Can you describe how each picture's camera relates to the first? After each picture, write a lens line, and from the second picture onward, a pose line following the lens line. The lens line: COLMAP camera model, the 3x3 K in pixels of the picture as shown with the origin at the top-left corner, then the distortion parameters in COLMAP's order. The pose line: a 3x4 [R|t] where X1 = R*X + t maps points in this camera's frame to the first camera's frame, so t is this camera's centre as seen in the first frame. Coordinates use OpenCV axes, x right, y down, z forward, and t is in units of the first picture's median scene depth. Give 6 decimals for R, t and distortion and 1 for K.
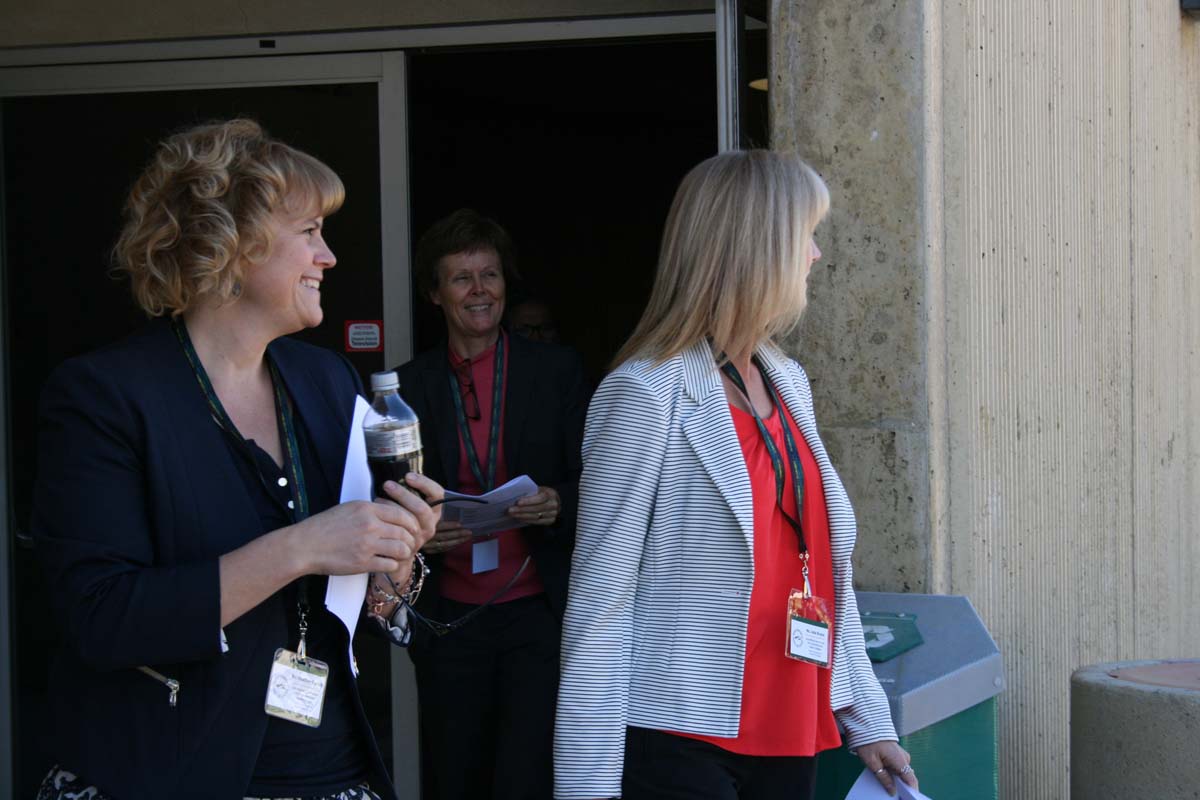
lens RADIAL K [[2991.4, 0, 605.5], [0, 2991.4, 402.4], [0, 0, 1]] dist [0.144078, 0.000000]
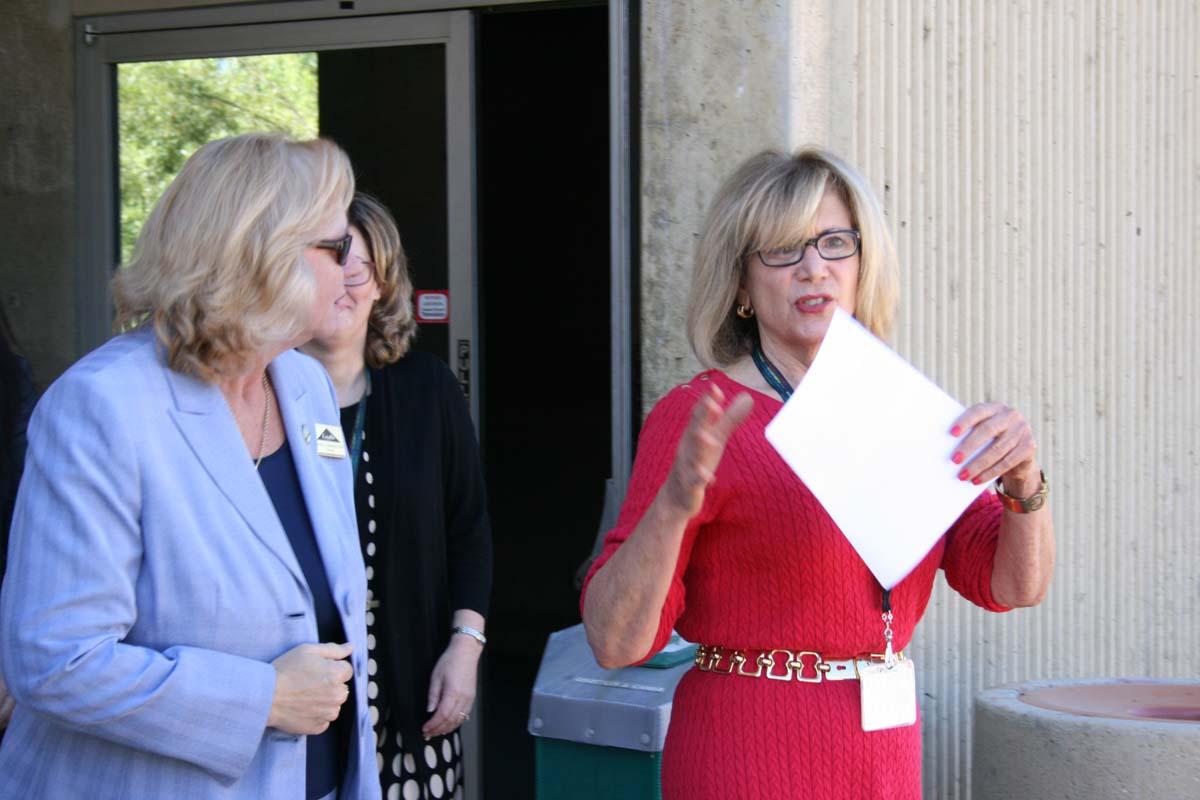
lens RADIAL K [[2991.4, 0, 593.0], [0, 2991.4, 402.6], [0, 0, 1]] dist [0.144078, 0.000000]
pose [[0.966261, 0.020594, -0.256741, 0.281435], [-0.018538, 0.999774, 0.010426, -0.003019], [0.256898, -0.005314, 0.966424, 0.105989]]
